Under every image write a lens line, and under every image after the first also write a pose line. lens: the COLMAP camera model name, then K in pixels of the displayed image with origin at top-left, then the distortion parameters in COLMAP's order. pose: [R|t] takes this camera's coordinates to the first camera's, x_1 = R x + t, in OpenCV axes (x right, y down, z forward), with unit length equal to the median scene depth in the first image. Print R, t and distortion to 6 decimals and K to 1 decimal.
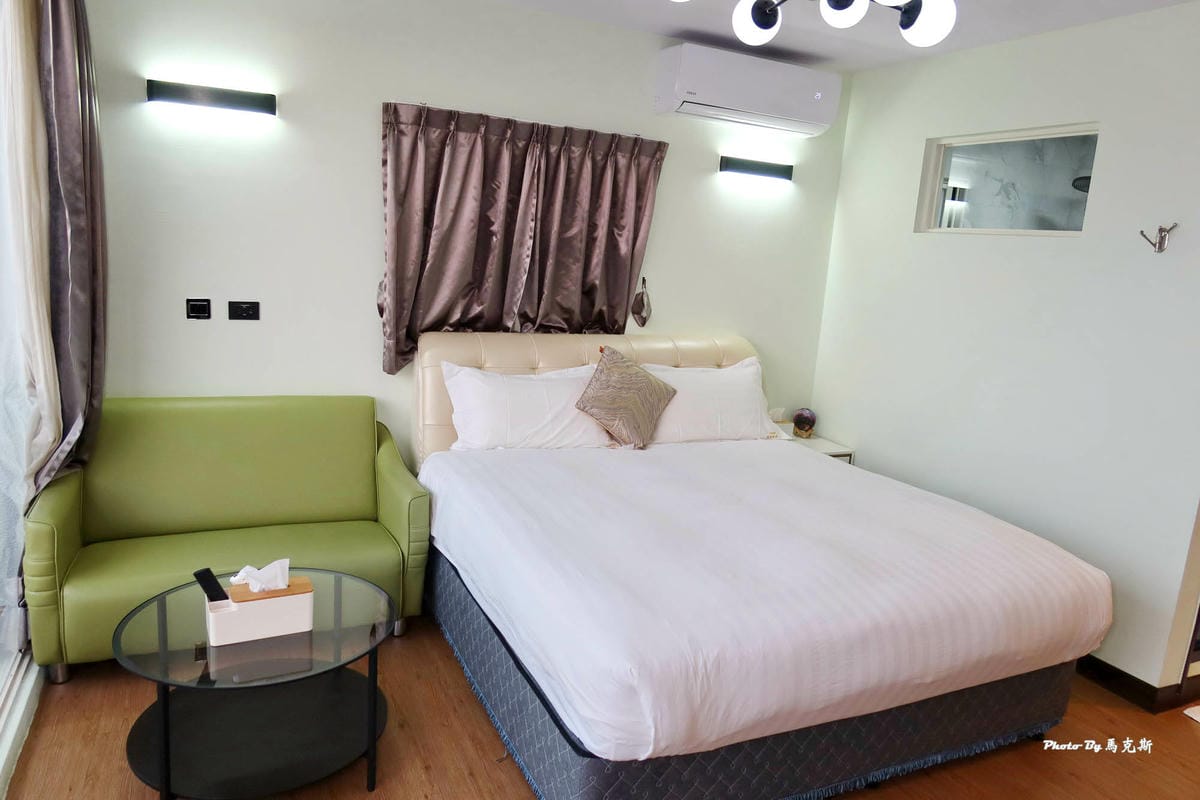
lens RADIAL K [[808.5, 0, 593.9], [0, 808.5, 400.2], [0, 0, 1]] dist [0.002777, -0.000992]
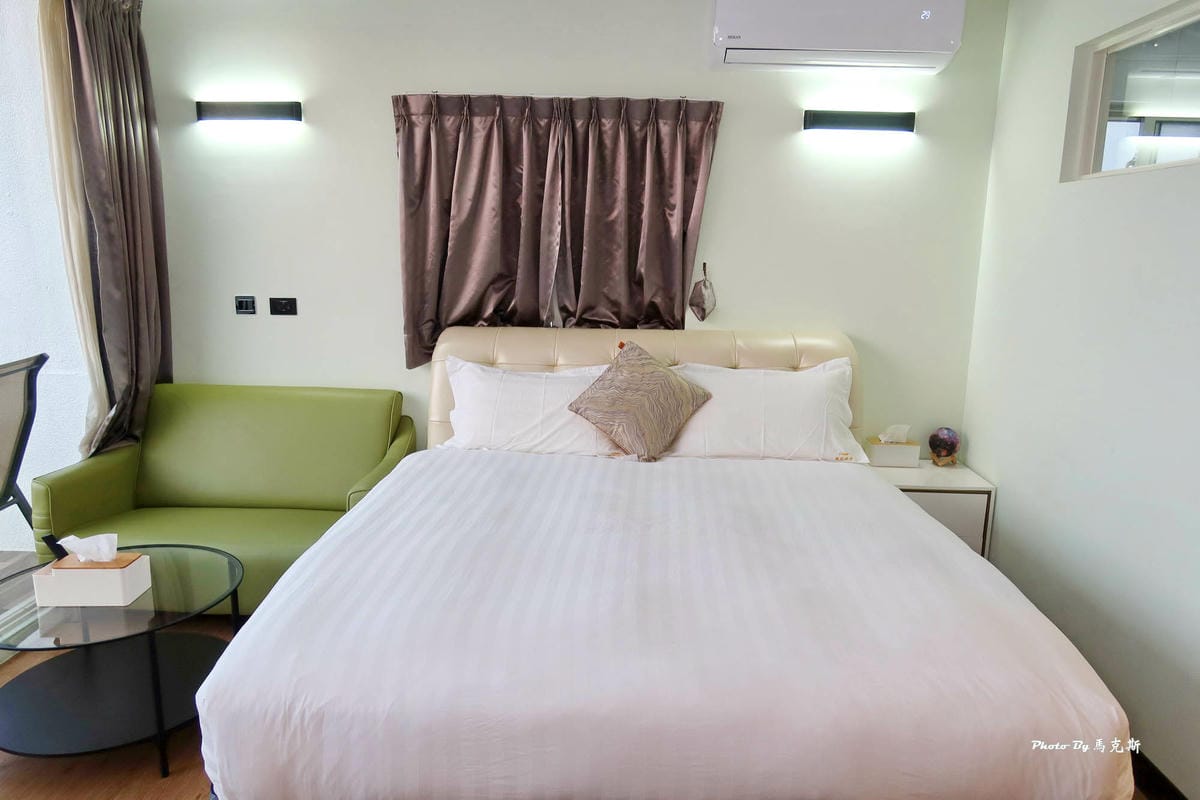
lens RADIAL K [[808.5, 0, 593.9], [0, 808.5, 400.2], [0, 0, 1]] dist [0.002777, -0.000992]
pose [[0.893474, 0.034130, -0.447817, 0.377768], [-0.040773, 0.999155, -0.005200, 0.002545], [0.447261, 0.022905, 0.894110, 0.202639]]
